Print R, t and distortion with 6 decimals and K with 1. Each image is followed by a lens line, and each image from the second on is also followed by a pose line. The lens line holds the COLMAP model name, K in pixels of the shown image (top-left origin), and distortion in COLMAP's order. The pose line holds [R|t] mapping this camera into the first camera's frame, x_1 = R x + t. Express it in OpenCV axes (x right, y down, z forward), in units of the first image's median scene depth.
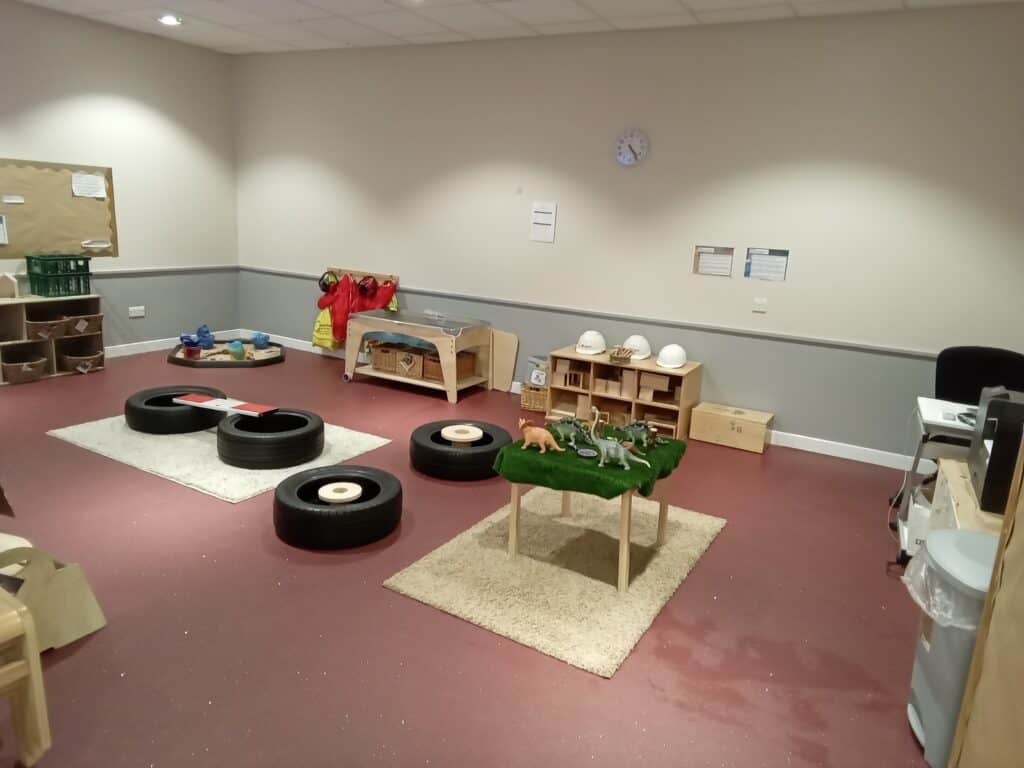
lens RADIAL K [[701.2, 0, 515.8], [0, 701.2, 381.3], [0, 0, 1]] dist [0.062823, -0.069603]
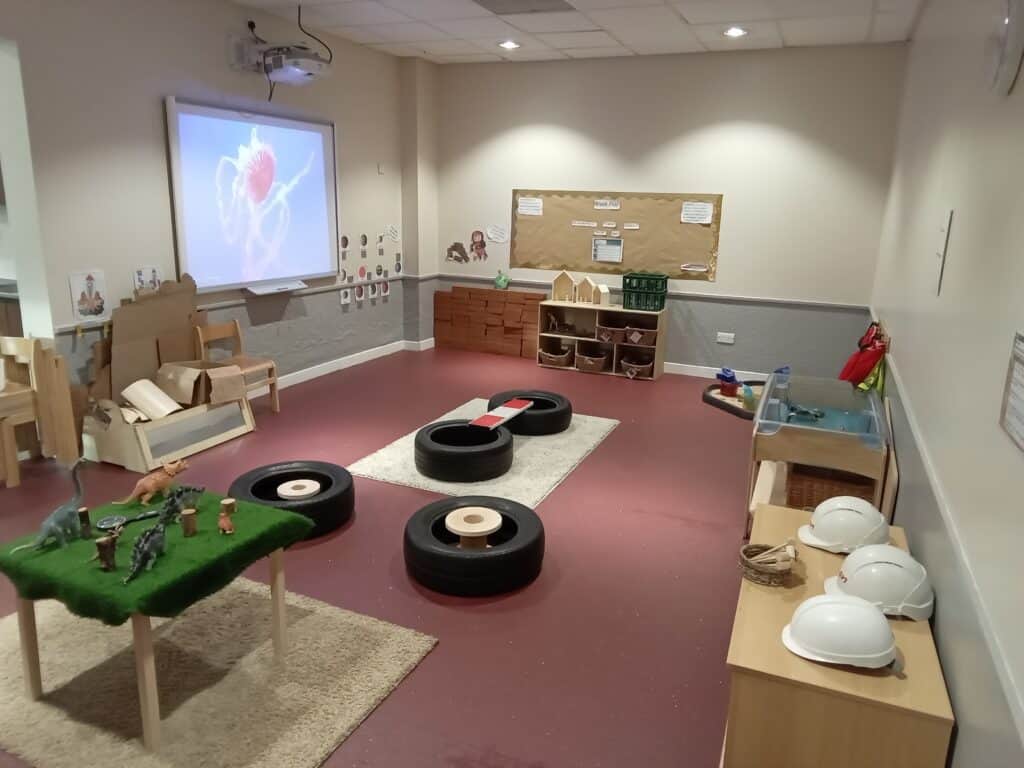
lens RADIAL K [[701.2, 0, 515.8], [0, 701.2, 381.3], [0, 0, 1]] dist [0.062823, -0.069603]
pose [[0.134557, 0.187625, -0.972981, 0.425090], [-0.257397, 0.954823, 0.148527, -0.118756], [0.956891, 0.230457, 0.176772, 0.596584]]
